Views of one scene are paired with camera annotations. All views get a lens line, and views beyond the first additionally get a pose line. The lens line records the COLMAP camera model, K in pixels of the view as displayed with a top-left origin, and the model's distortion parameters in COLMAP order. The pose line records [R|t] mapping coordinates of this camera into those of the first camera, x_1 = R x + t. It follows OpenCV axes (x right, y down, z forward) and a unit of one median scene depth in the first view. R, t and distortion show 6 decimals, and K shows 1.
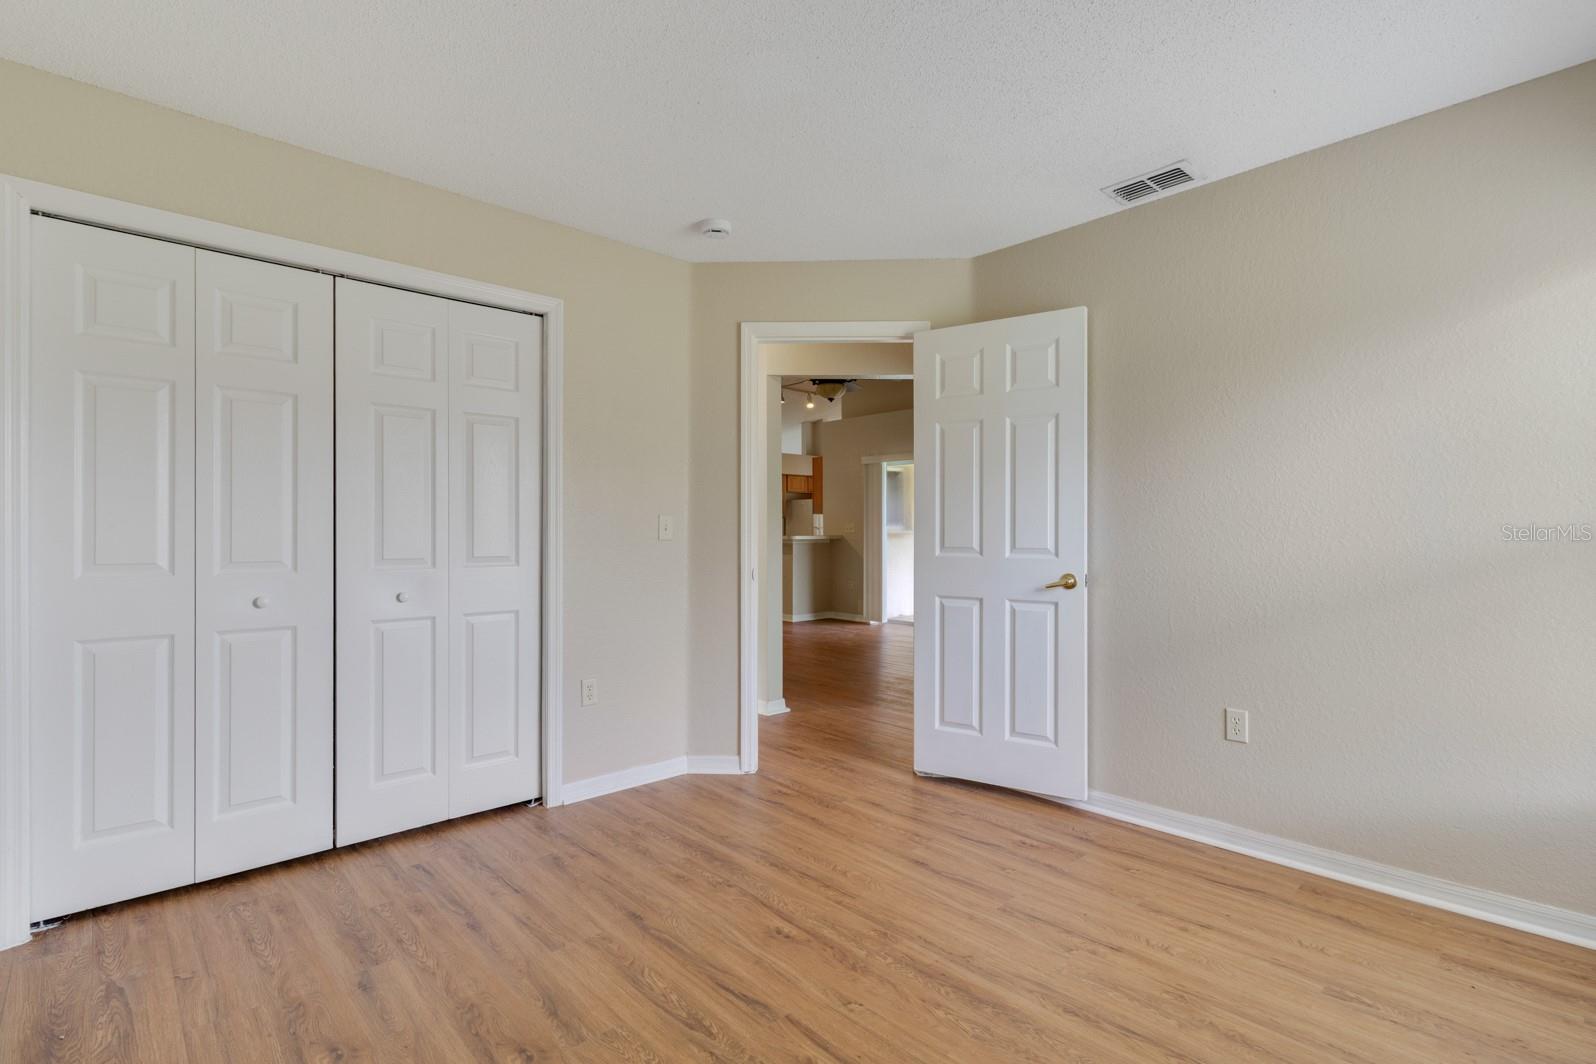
lens RADIAL K [[740.7, 0, 798.9], [0, 740.7, 534.8], [0, 0, 1]] dist [0.000306, 0.000132]
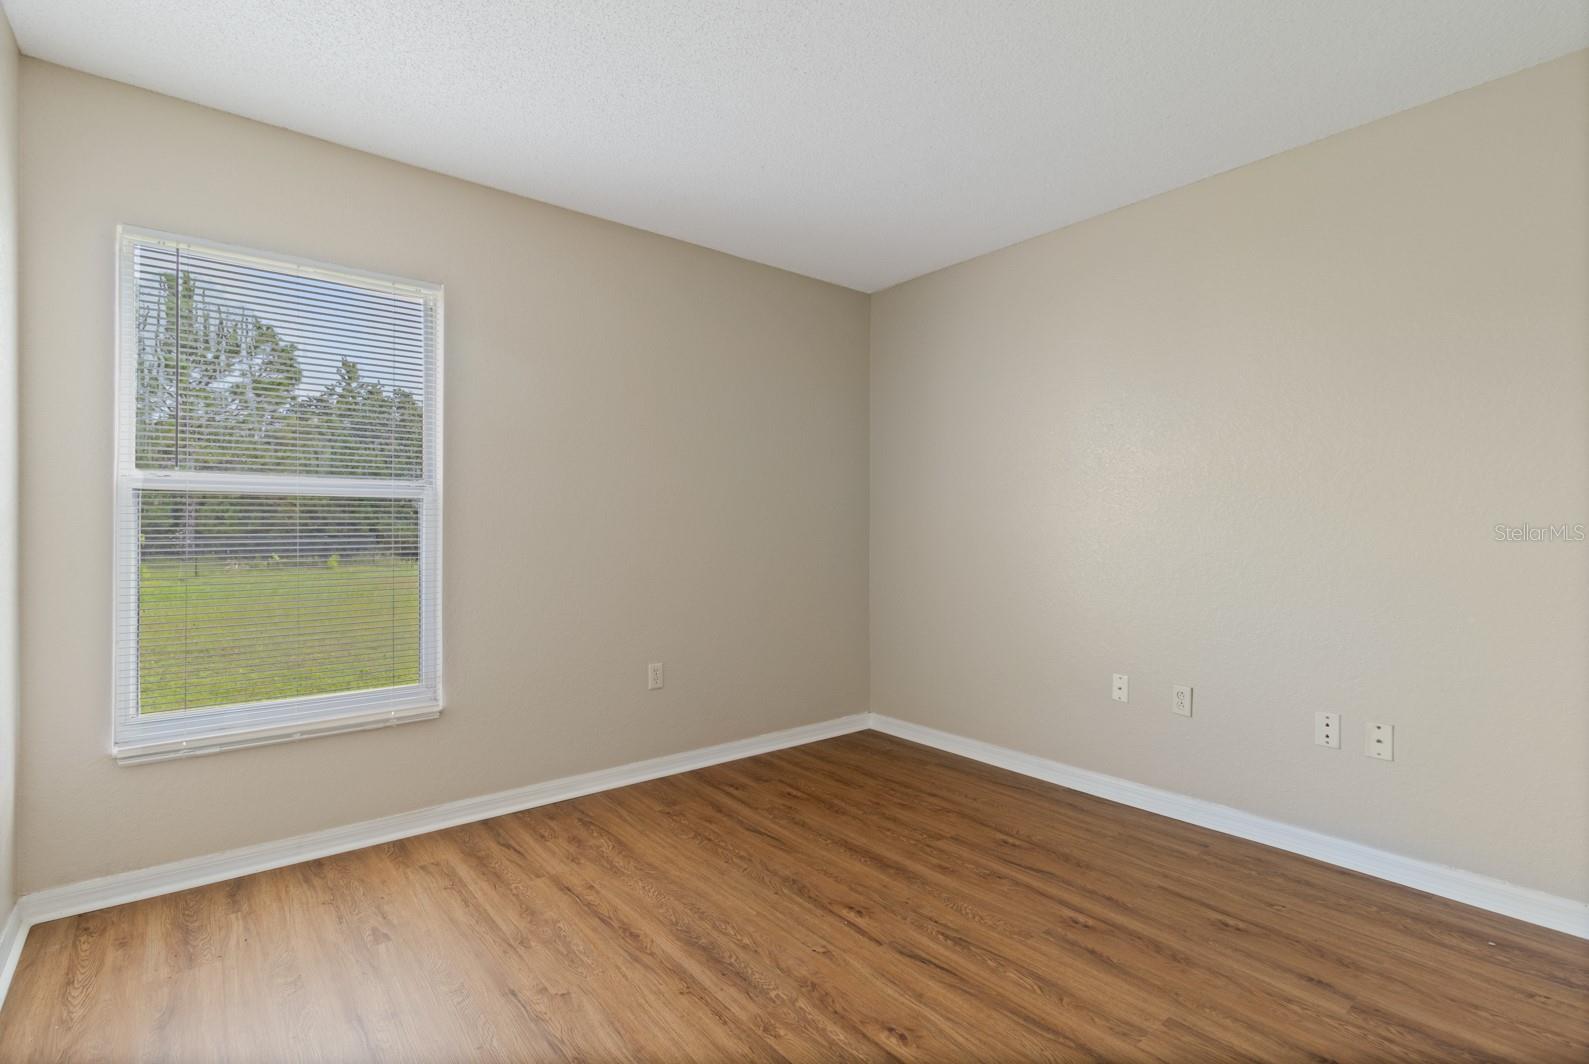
lens RADIAL K [[748.3, 0, 798.5], [0, 748.3, 528.5], [0, 0, 1]] dist [-0.002785, -0.000449]
pose [[-0.998215, 0.001069, 0.059717, 0.038091], [0.001274, 0.999993, 0.003398, 0.005972], [-0.059713, 0.003468, -0.998210, 1.997620]]
